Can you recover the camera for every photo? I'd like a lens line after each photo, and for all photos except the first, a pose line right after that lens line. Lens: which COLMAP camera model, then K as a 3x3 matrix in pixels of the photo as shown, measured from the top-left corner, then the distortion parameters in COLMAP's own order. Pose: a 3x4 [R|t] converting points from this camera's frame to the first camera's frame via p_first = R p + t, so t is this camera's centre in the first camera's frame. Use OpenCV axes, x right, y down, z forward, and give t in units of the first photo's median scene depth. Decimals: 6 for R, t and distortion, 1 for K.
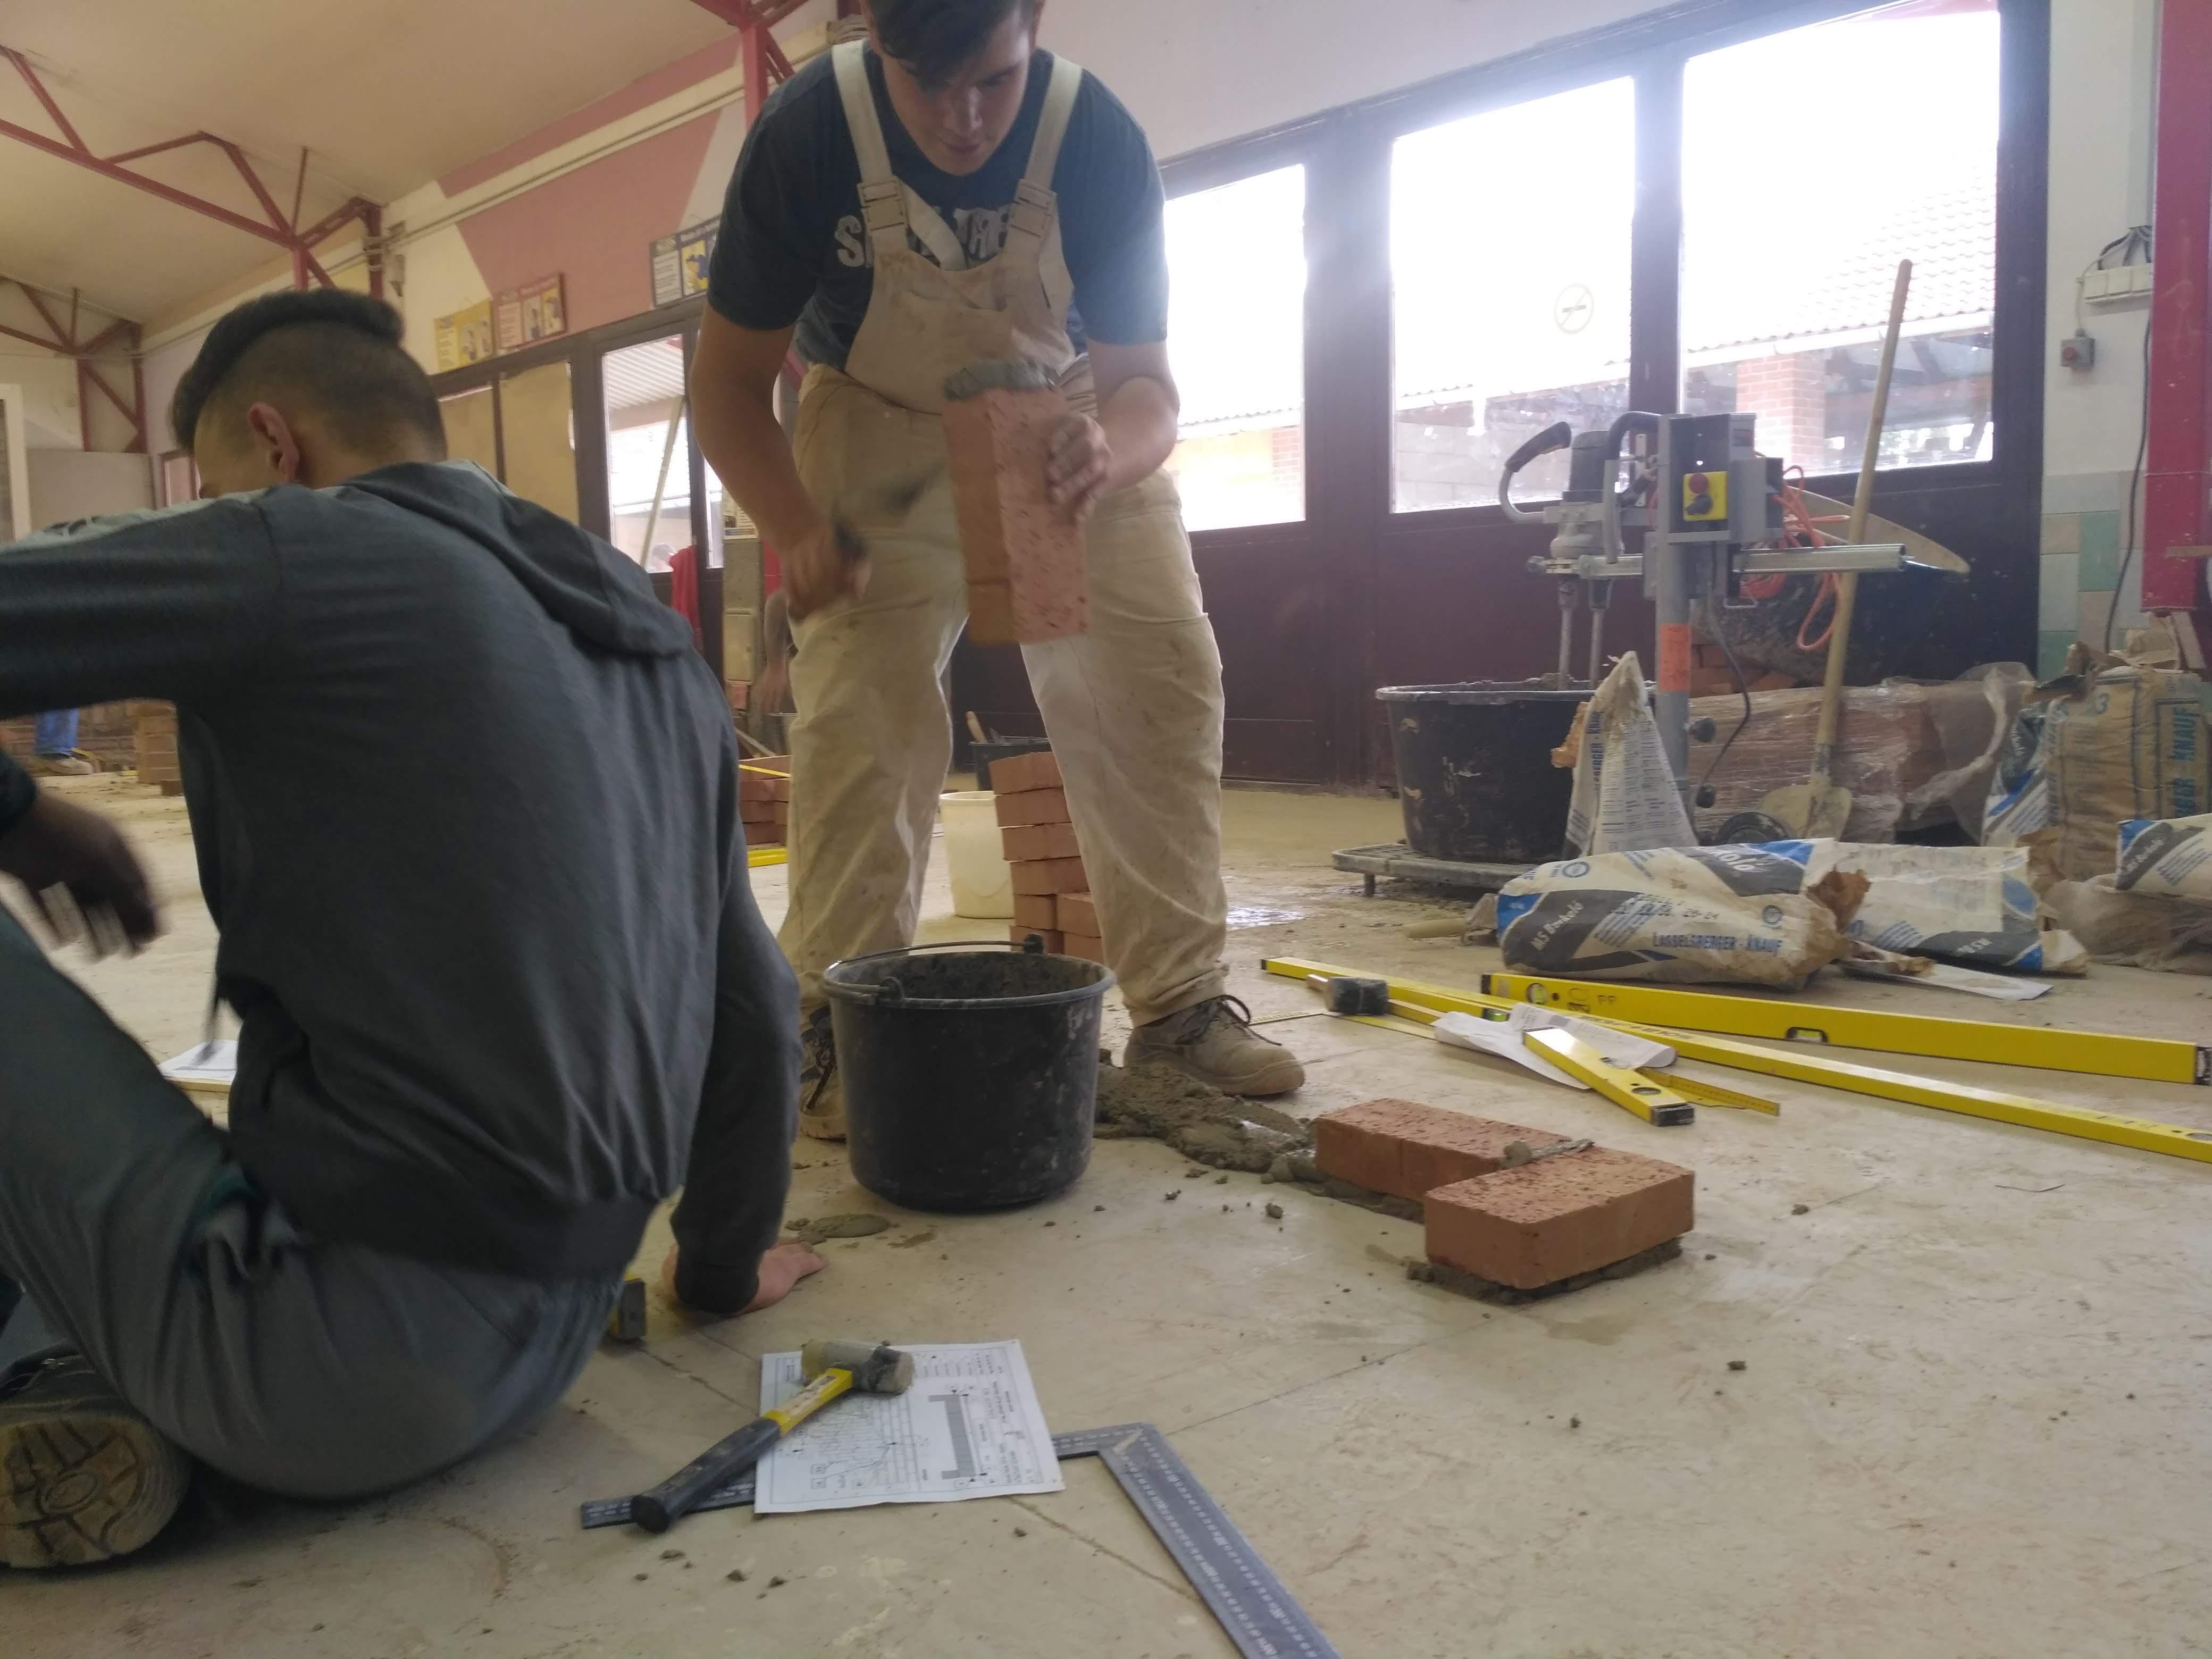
lens RADIAL K [[1922.5, 0, 1106.6], [0, 1922.5, 824.5], [0, 0, 1]] dist [0.090793, -0.185413]
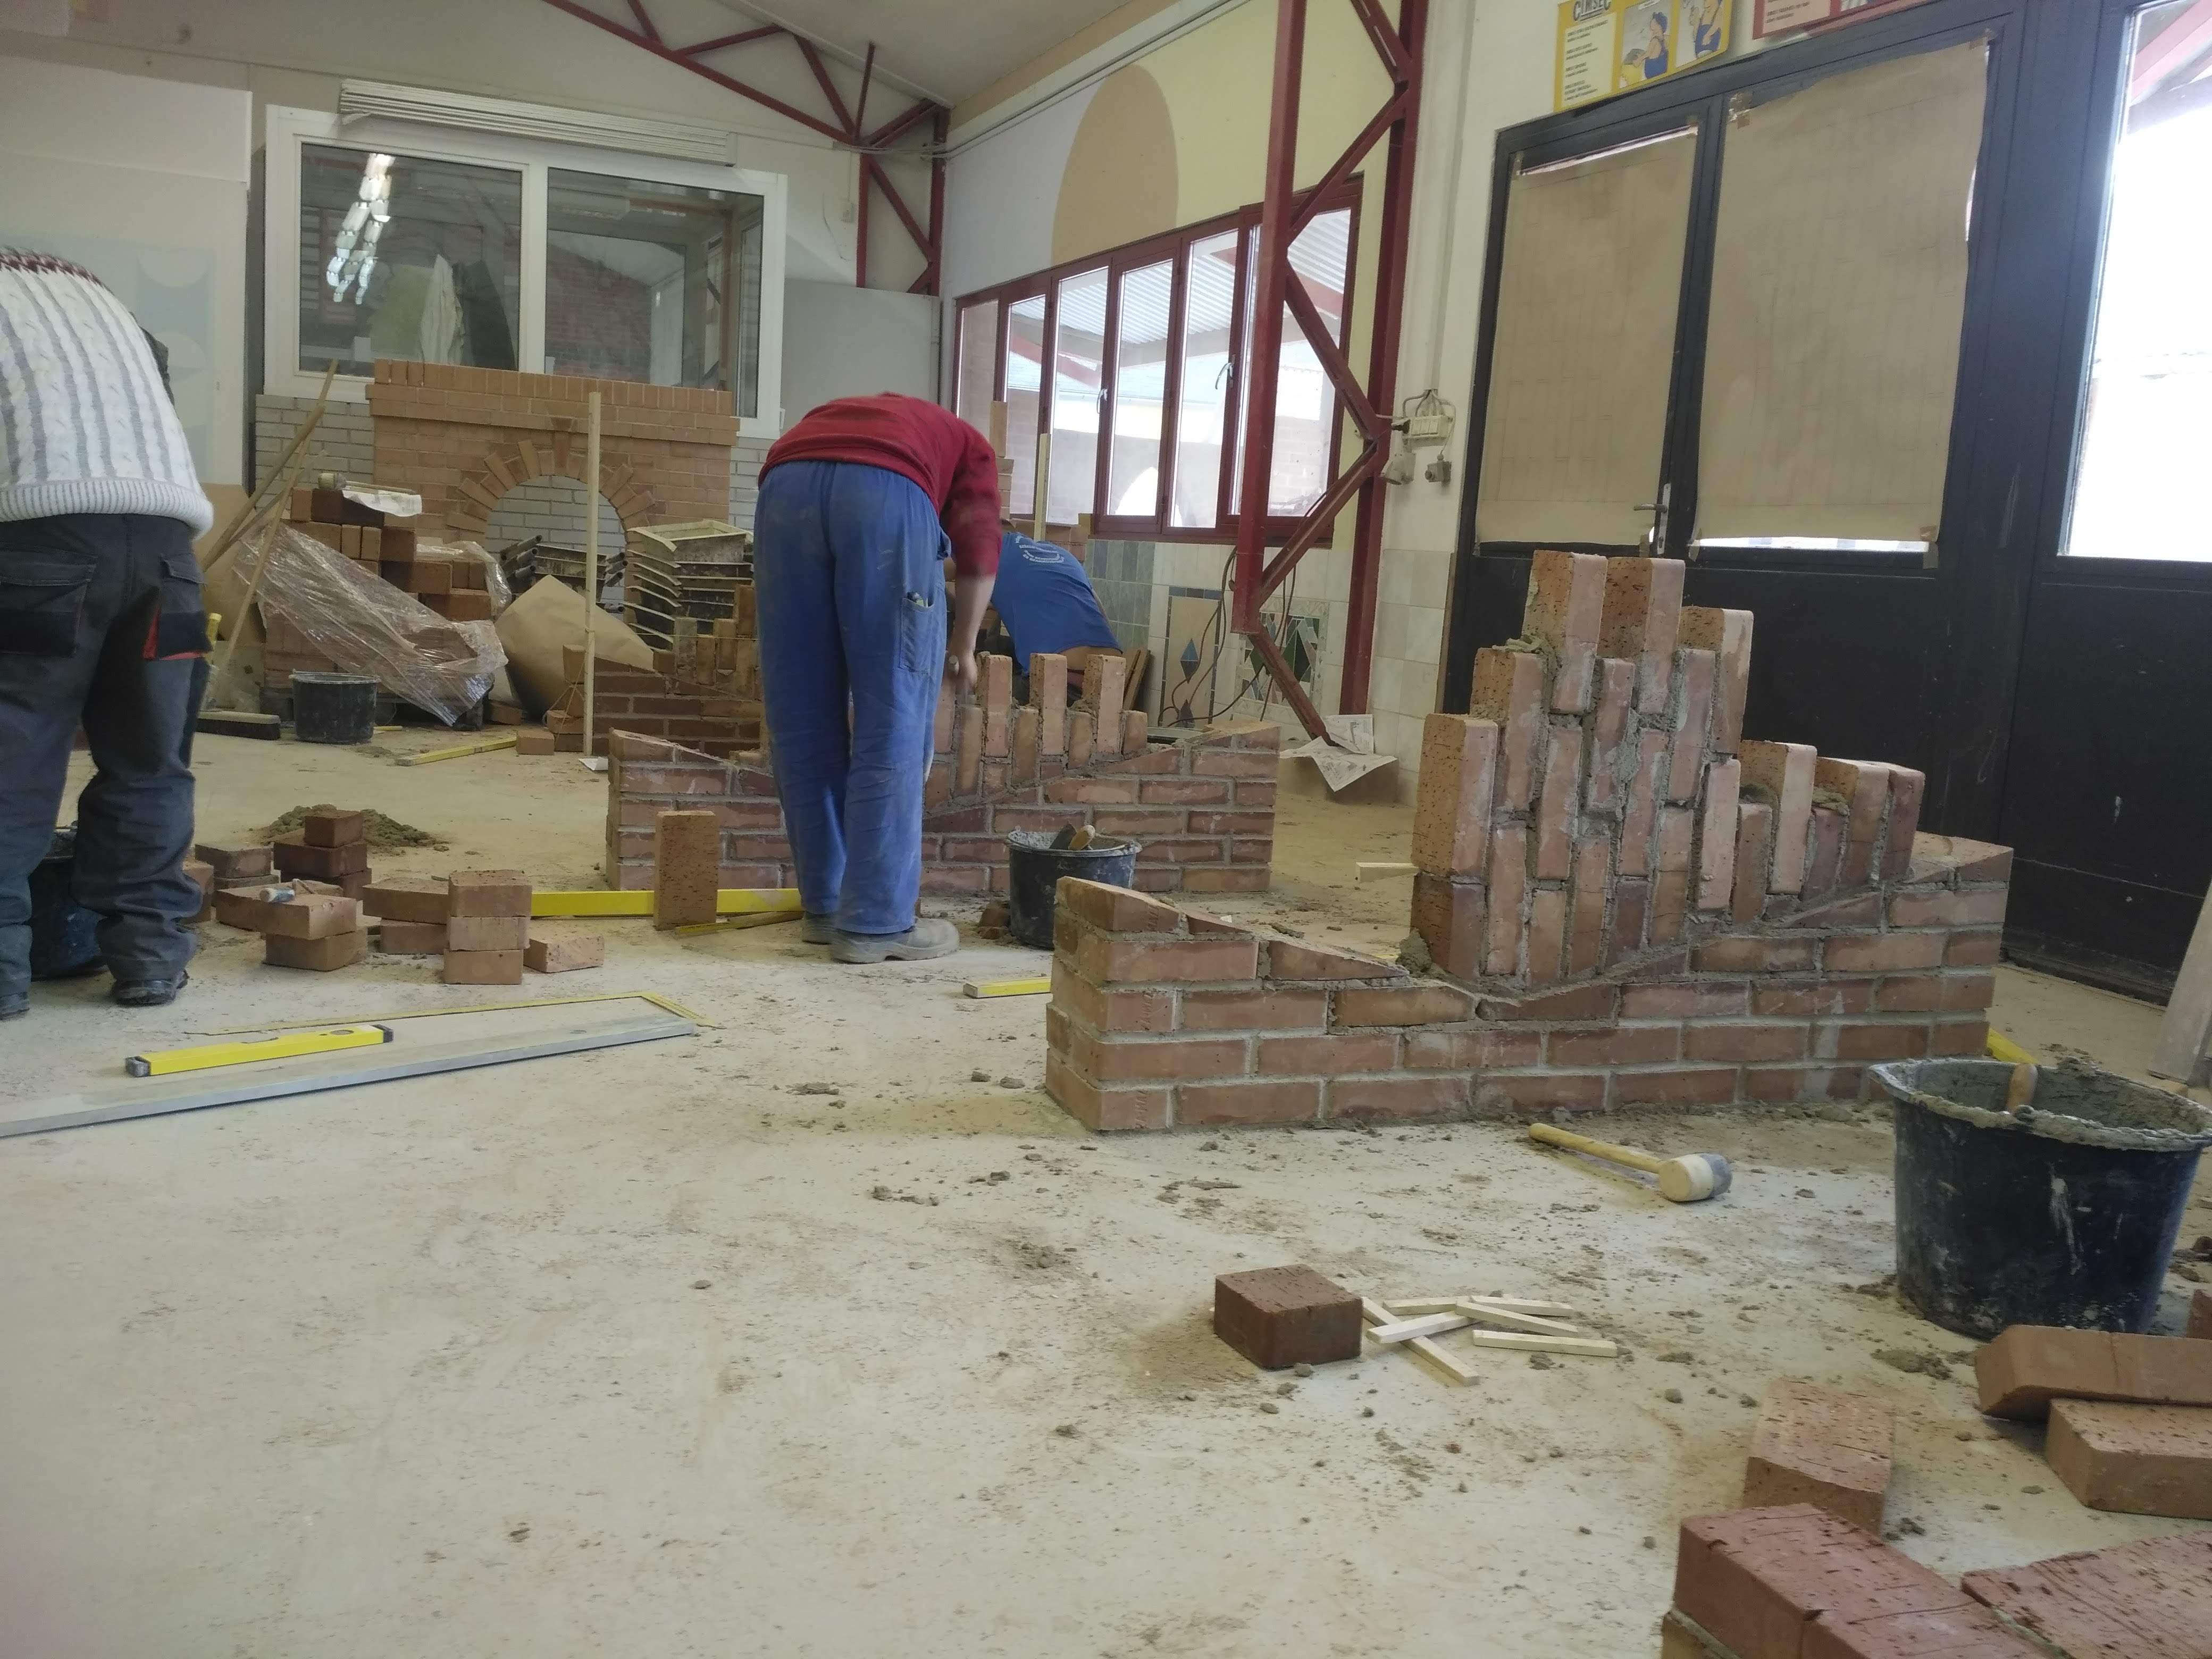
lens RADIAL K [[1939.8, 0, 1102.3], [0, 1939.8, 814.8], [0, 0, 1]] dist [0.101928, -0.218366]
pose [[0.944122, 0.124834, -0.305042, -0.714305], [-0.116097, 0.992140, 0.046691, -0.160172], [0.308473, -0.008668, 0.951194, 1.238205]]
